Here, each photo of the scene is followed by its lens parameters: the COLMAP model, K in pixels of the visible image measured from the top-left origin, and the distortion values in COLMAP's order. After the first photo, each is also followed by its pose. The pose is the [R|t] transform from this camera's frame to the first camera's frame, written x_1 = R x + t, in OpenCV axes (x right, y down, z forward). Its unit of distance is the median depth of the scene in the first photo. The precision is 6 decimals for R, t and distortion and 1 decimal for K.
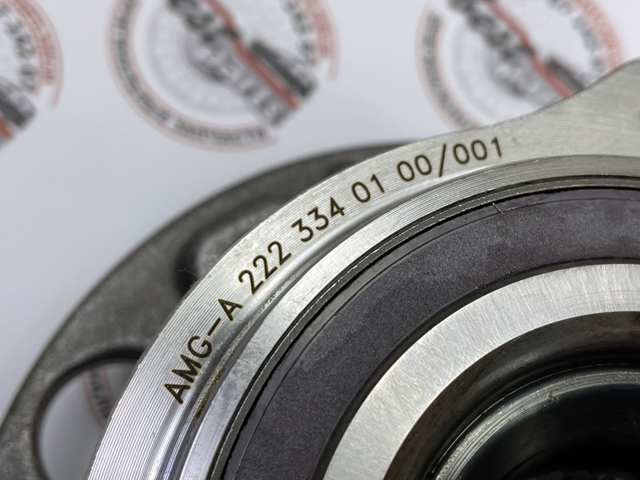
lens RADIAL K [[934.5, 0, 320.0], [0, 934.5, 240.0], [0, 0, 1]] dist [-0.002785, -0.004880]
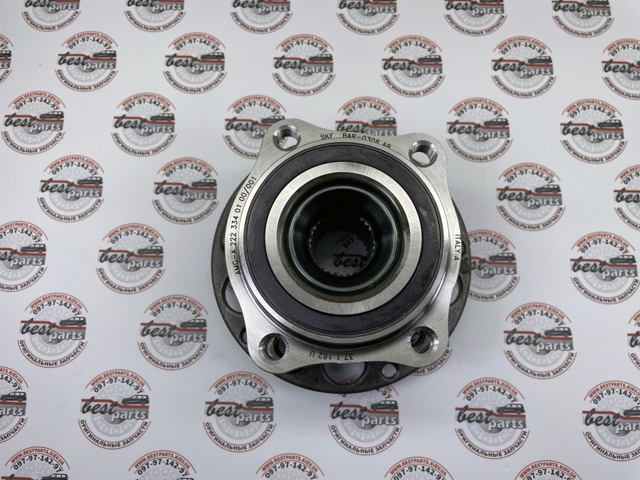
lens RADIAL K [[485.4, 0, 320.0], [0, 485.4, 240.0], [0, 0, 1]] dist [-0.000126, -0.000034]
pose [[0.712783, -0.700357, -0.037945, 0.241275], [0.697860, 0.702747, 0.138339, 0.000147], [-0.070221, -0.125086, 0.989658, -1.003867]]
